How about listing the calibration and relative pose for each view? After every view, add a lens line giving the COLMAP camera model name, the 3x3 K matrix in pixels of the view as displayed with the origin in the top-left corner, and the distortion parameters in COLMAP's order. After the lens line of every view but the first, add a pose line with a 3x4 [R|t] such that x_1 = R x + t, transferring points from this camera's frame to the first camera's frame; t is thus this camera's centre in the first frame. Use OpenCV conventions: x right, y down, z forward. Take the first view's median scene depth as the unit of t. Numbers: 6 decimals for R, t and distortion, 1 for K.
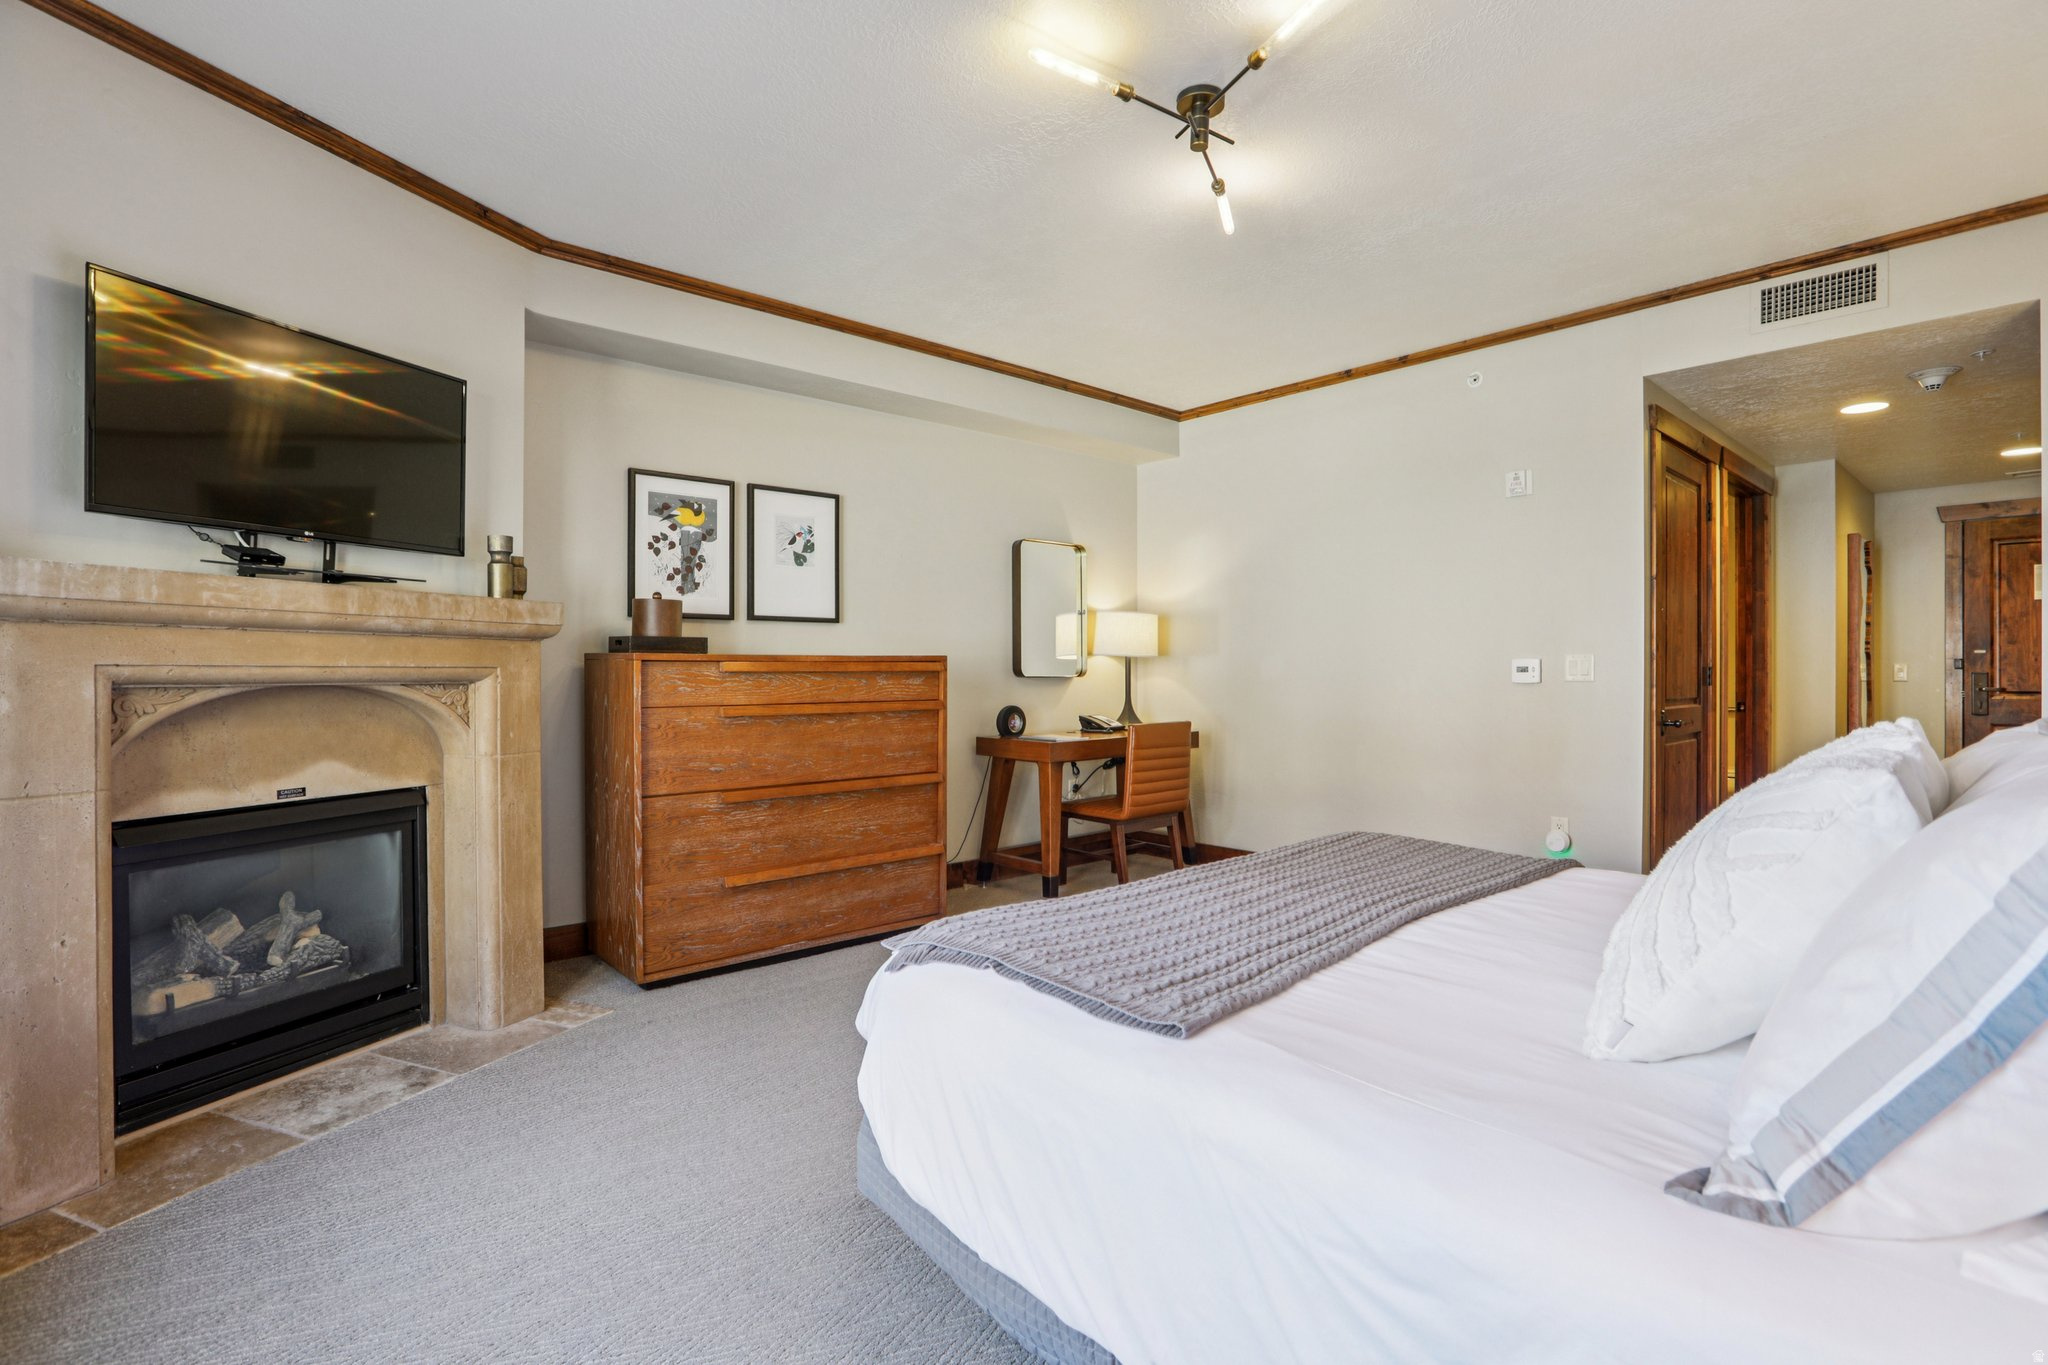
lens RADIAL K [[969.1, 0, 1019.6], [0, 969.1, 673.3], [0, 0, 1]] dist [-0.033499, 0.010011]
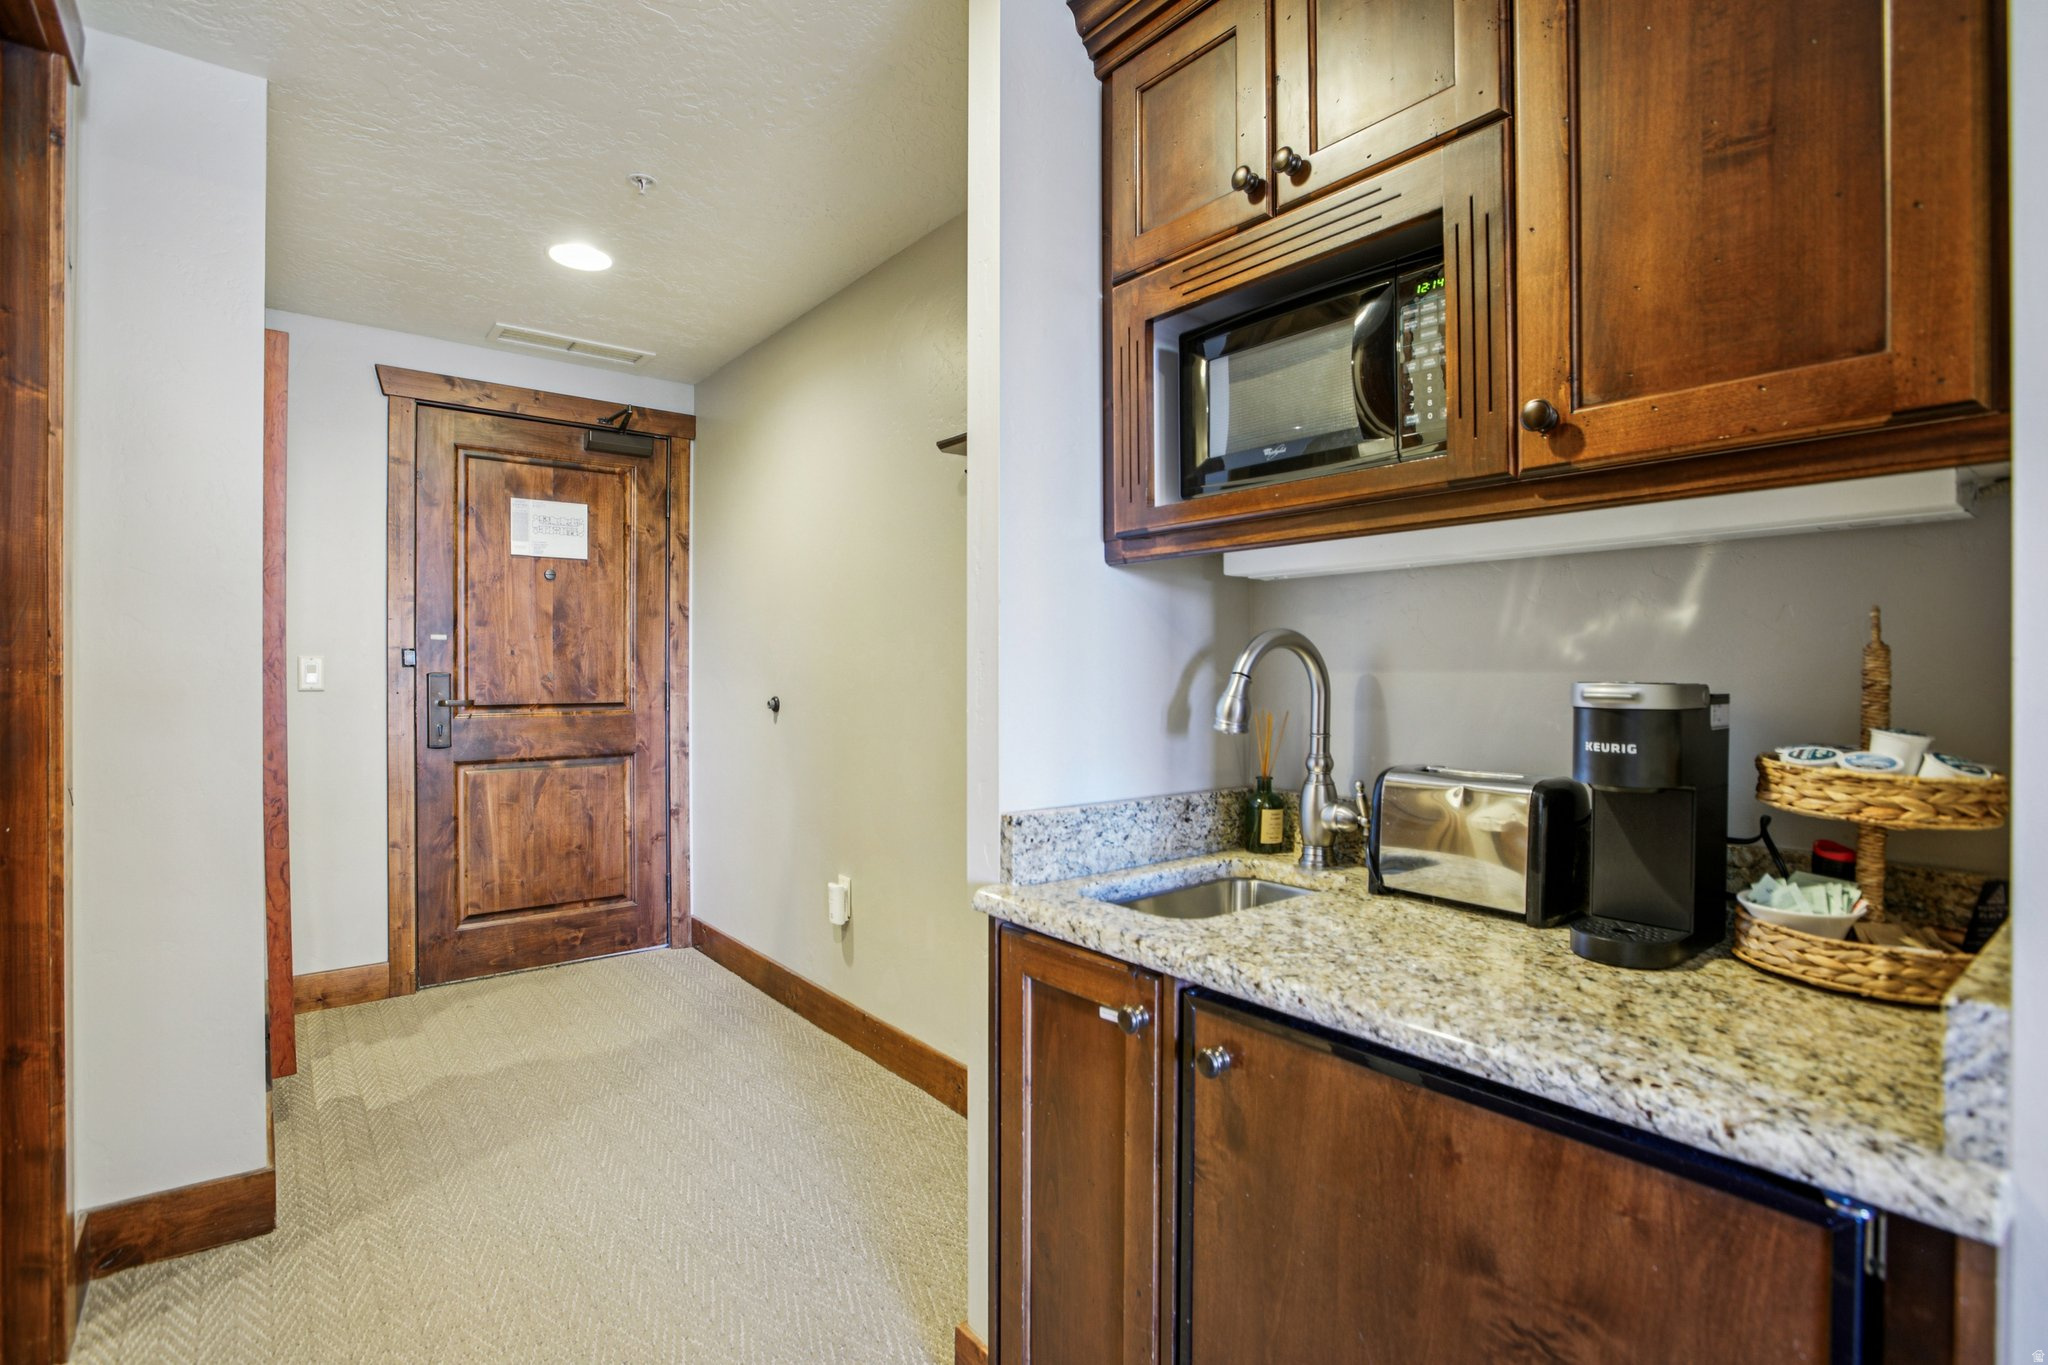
lens RADIAL K [[967.2, 0, 1006.8], [0, 967.2, 675.3], [0, 0, 1]] dist [-0.042758, 0.015530]
pose [[0.034591, 0.003473, 0.999396, 0.455555], [-0.002466, 0.999991, -0.003389, 0.001272], [-0.999398, -0.002347, 0.034600, 0.641776]]
